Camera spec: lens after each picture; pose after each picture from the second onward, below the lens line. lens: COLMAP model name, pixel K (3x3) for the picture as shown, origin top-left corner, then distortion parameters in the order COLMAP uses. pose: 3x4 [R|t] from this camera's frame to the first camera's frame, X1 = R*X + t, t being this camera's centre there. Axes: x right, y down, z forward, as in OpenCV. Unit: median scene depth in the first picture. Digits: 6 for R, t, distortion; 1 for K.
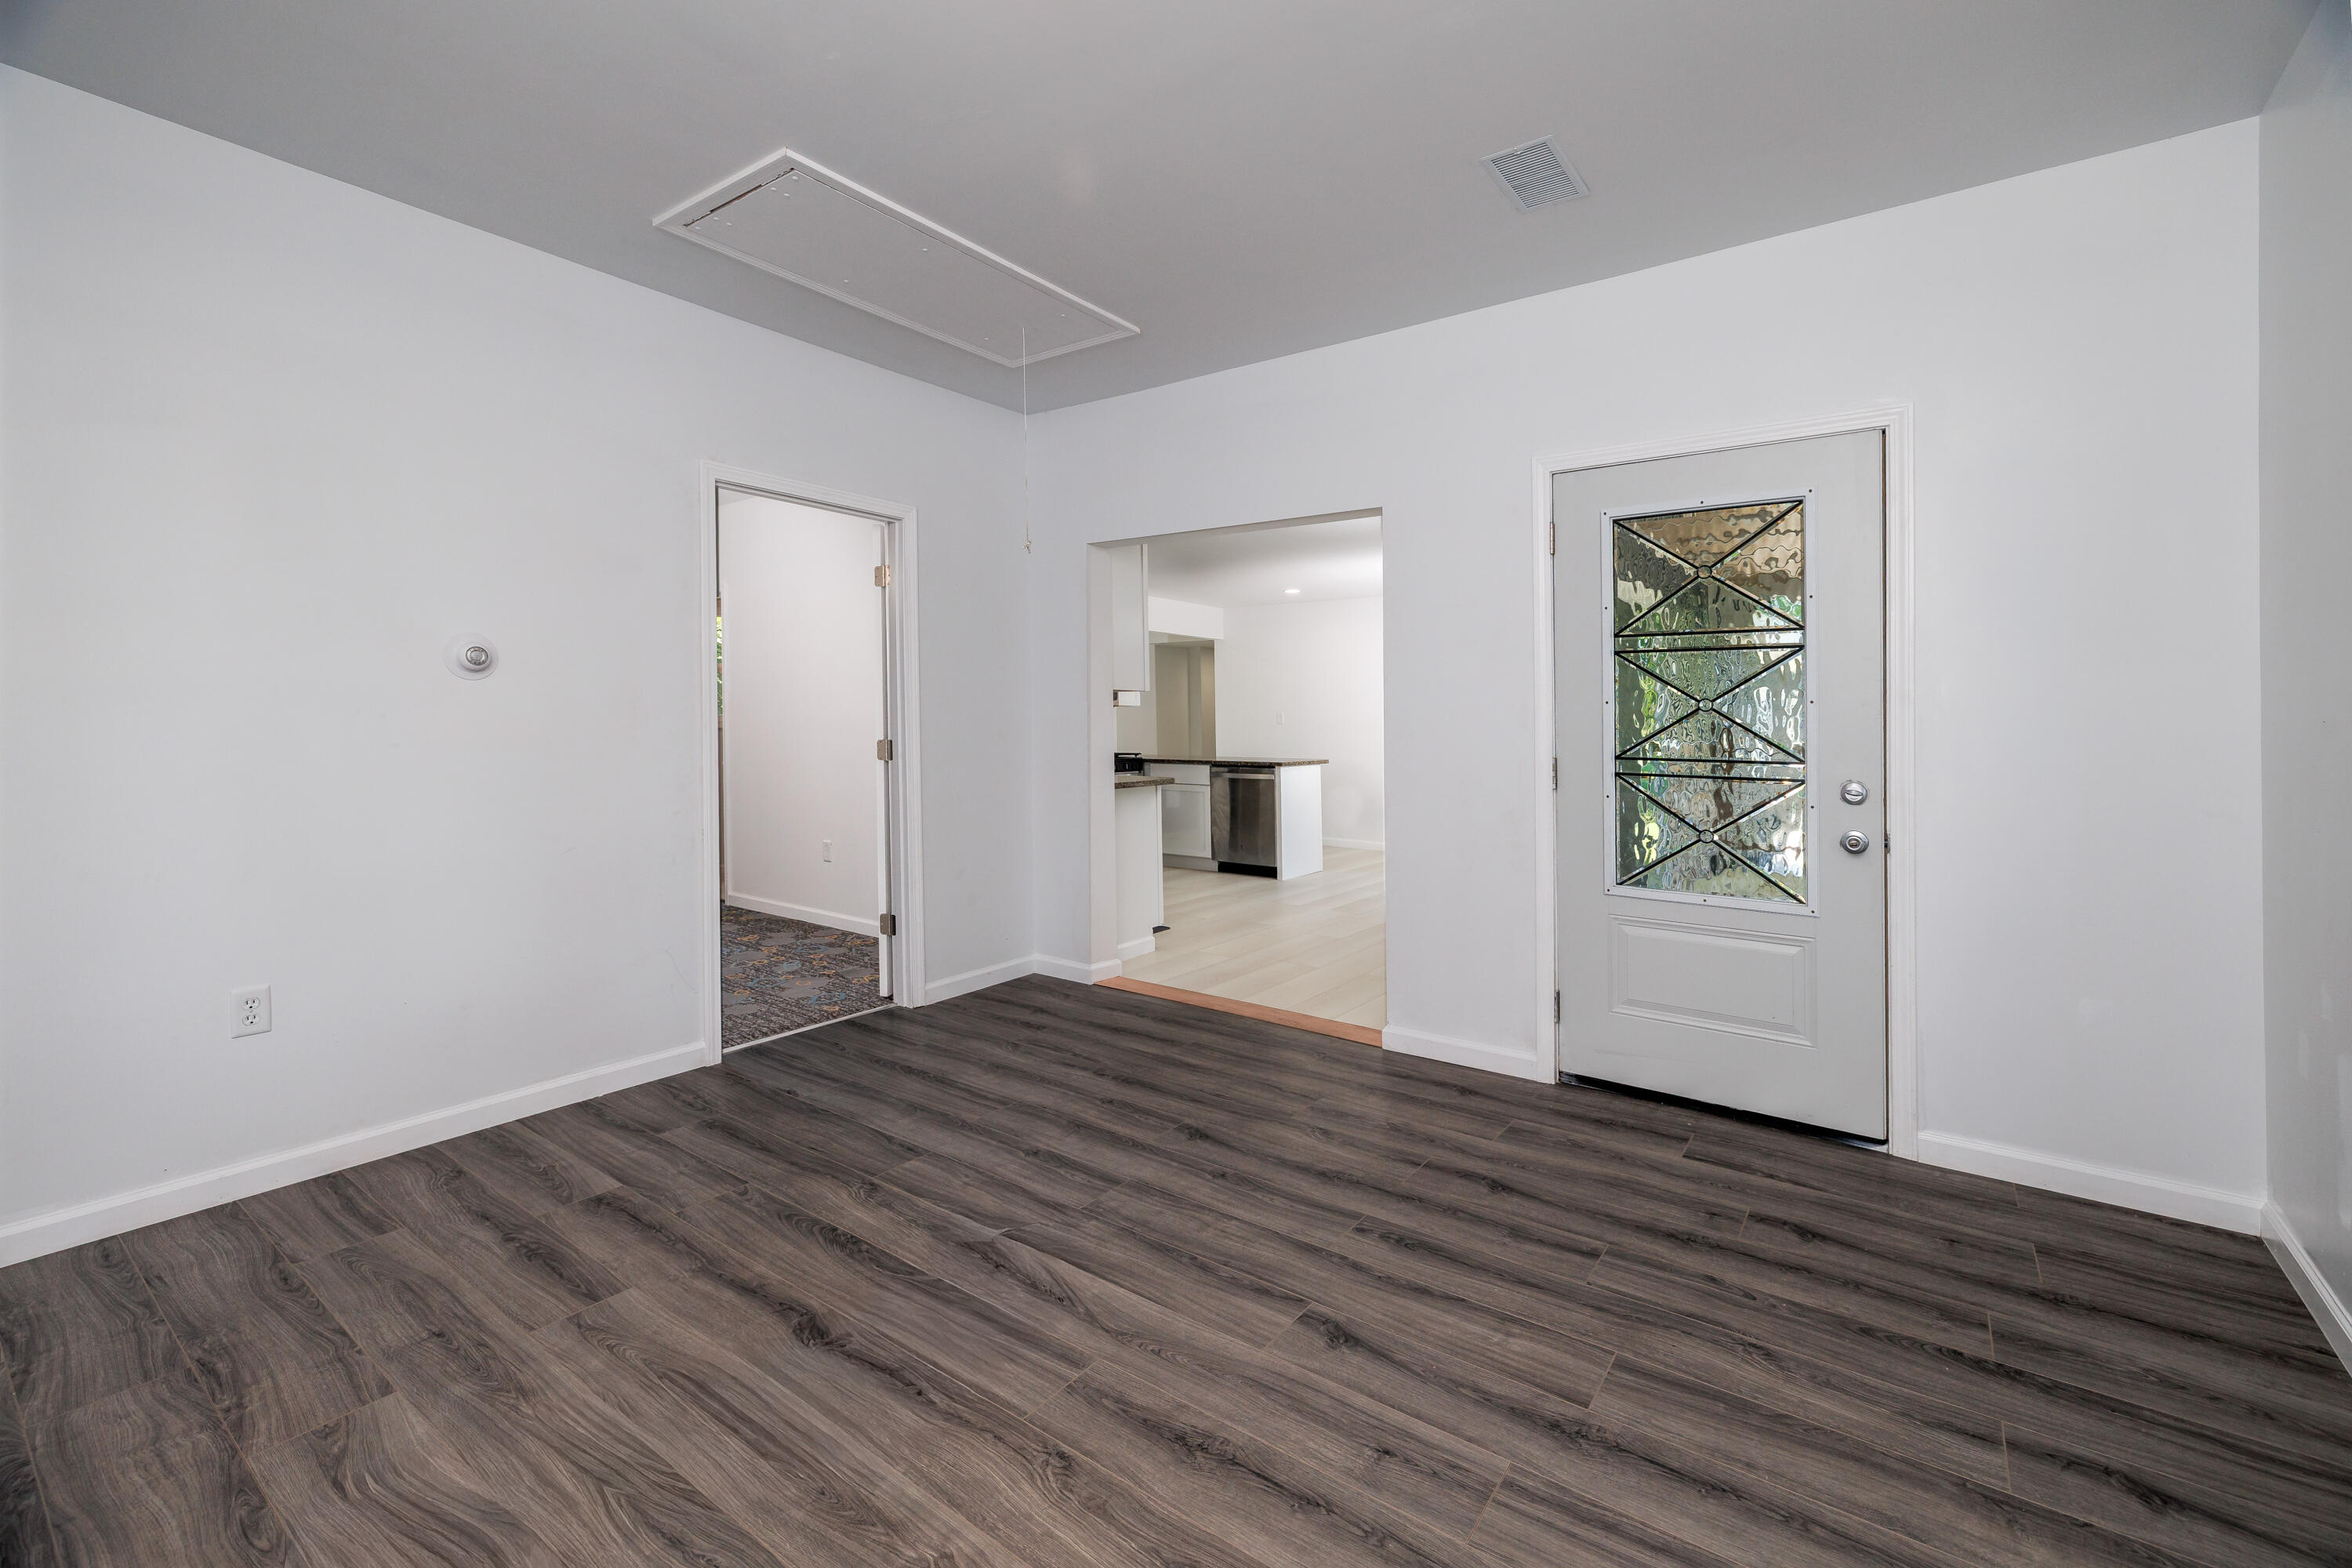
lens RADIAL K [[1004.7, 0, 1193.2], [0, 1004.7, 731.2], [0, 0, 1]] dist [0.009357, -0.000040]
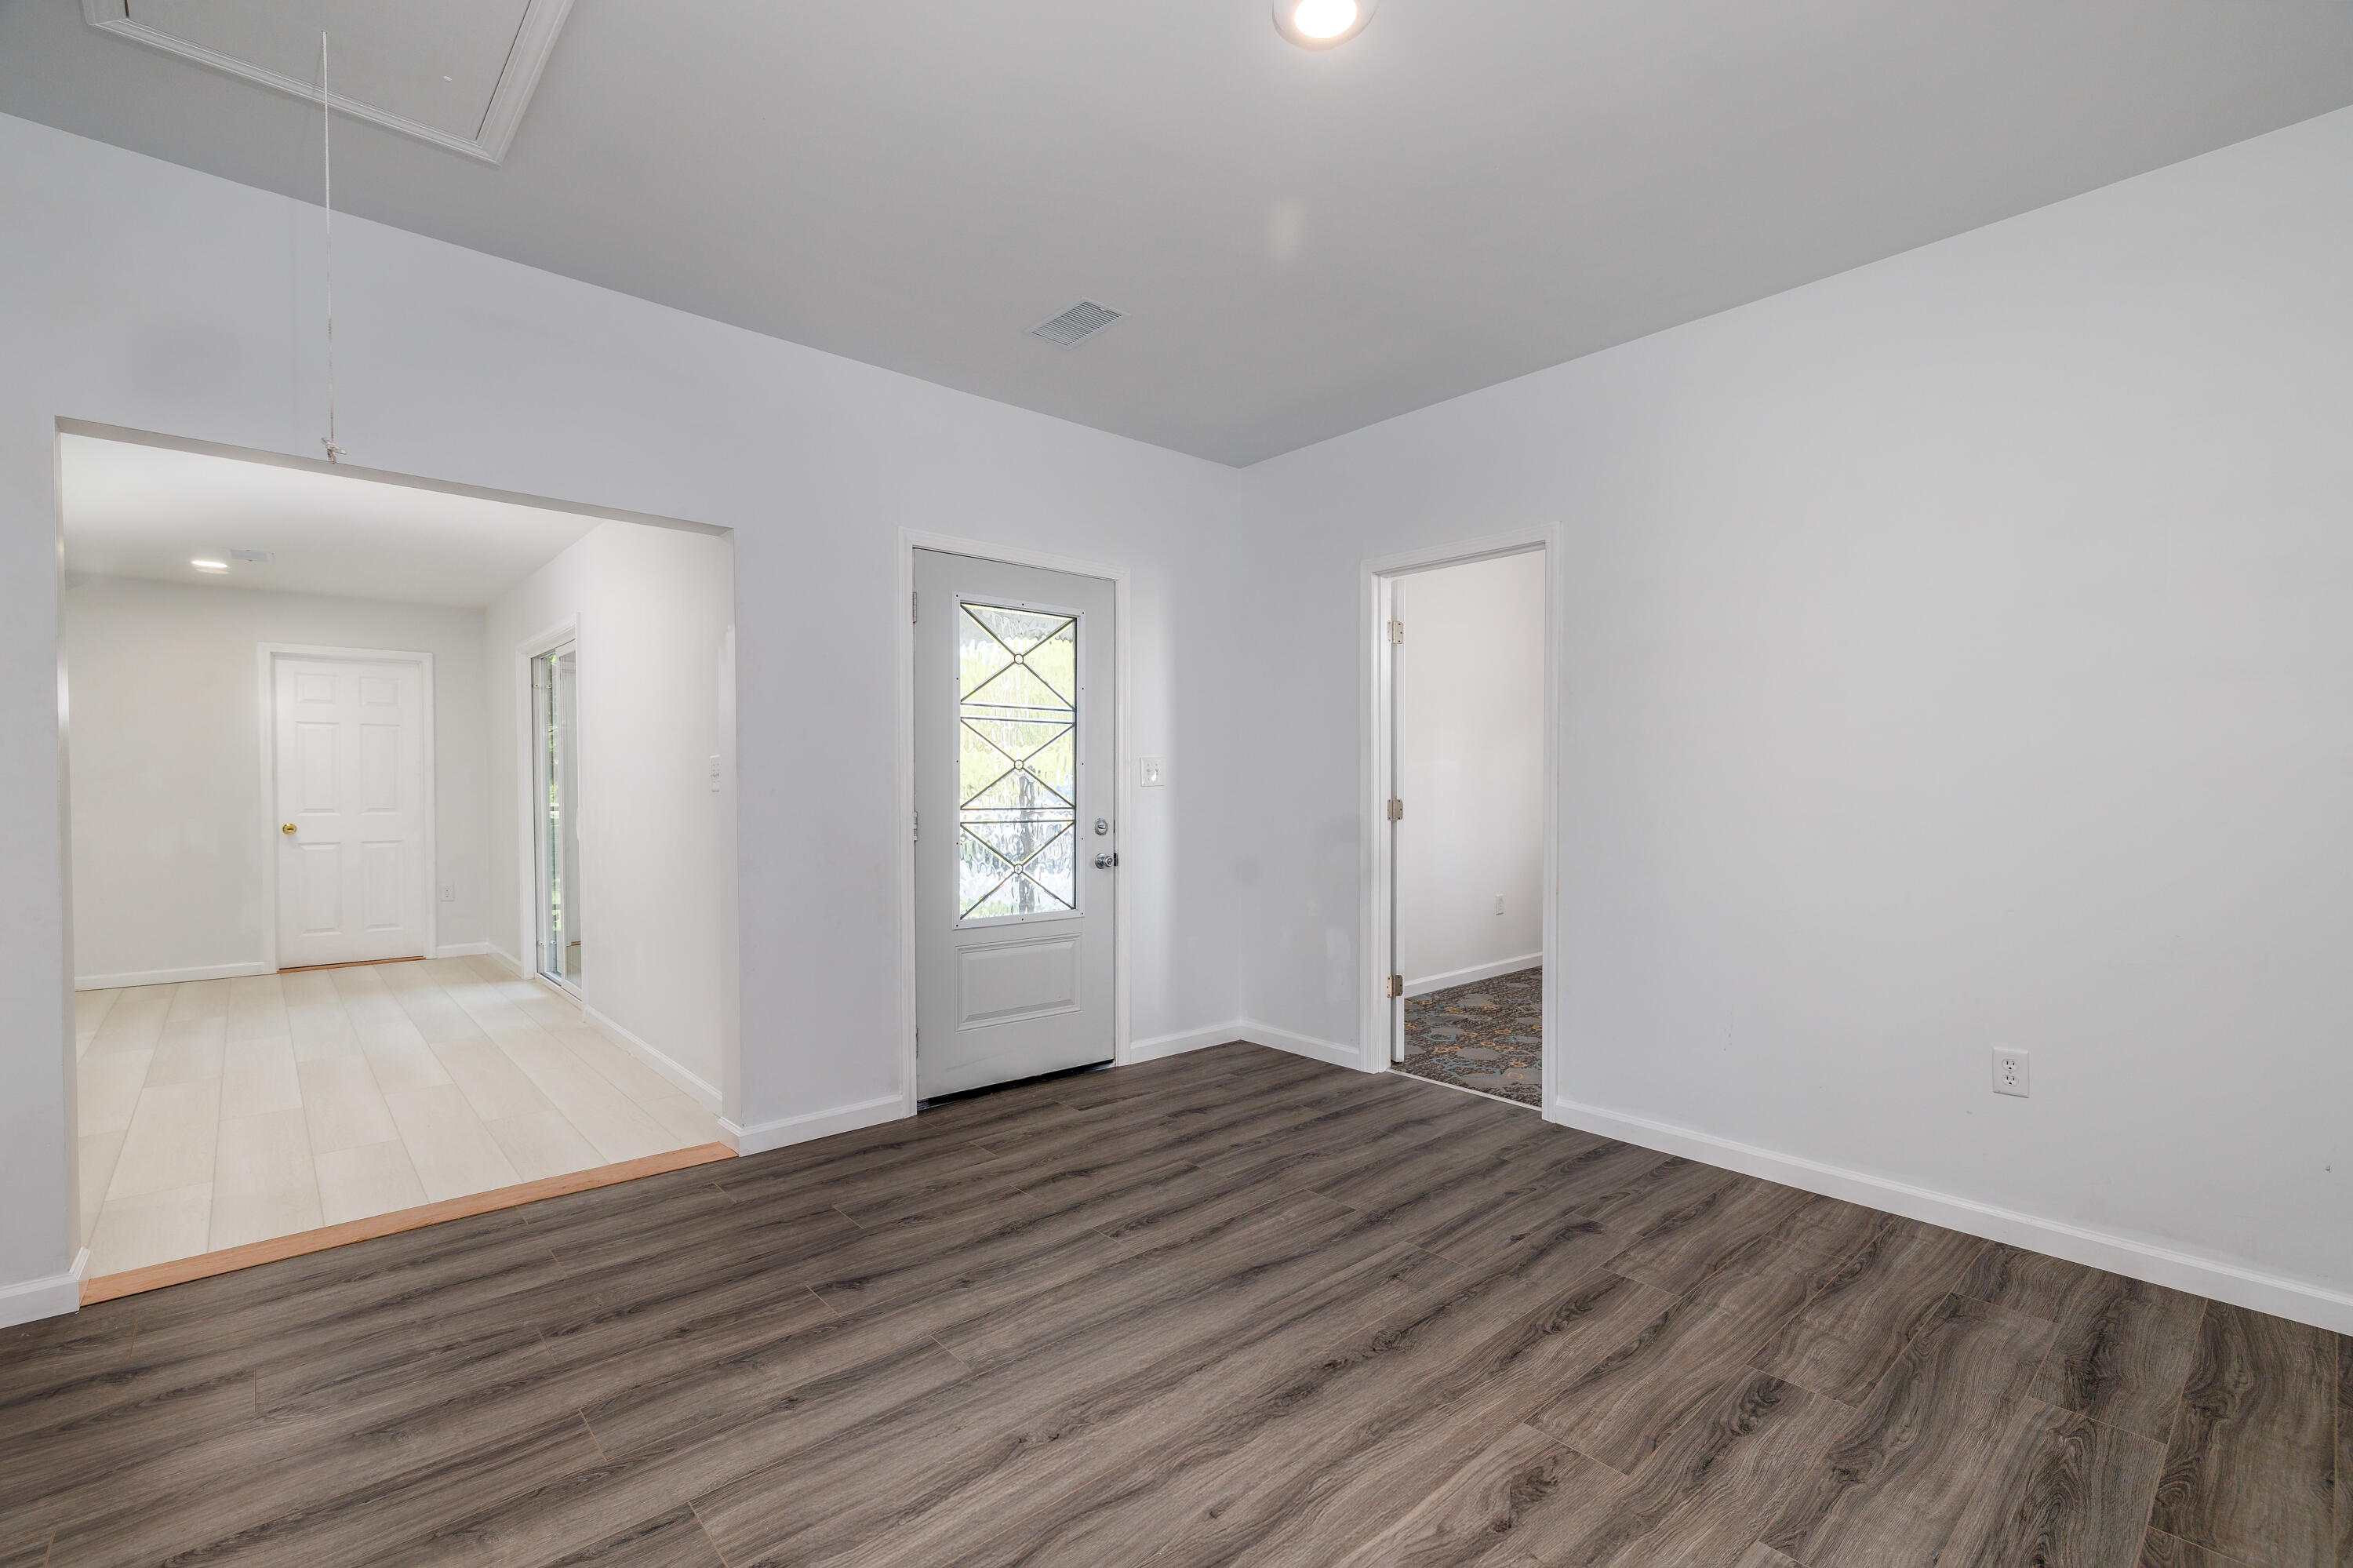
lens RADIAL K [[1051.5, 0, 1176.5], [0, 1051.5, 784.0], [0, 0, 1]] dist [-0.002419, 0.013386]
pose [[0.202403, -0.005259, 0.979288, -0.838191], [0.008108, 0.999960, 0.003694, -0.005553], [-0.979269, 0.007193, 0.202438, 0.611598]]
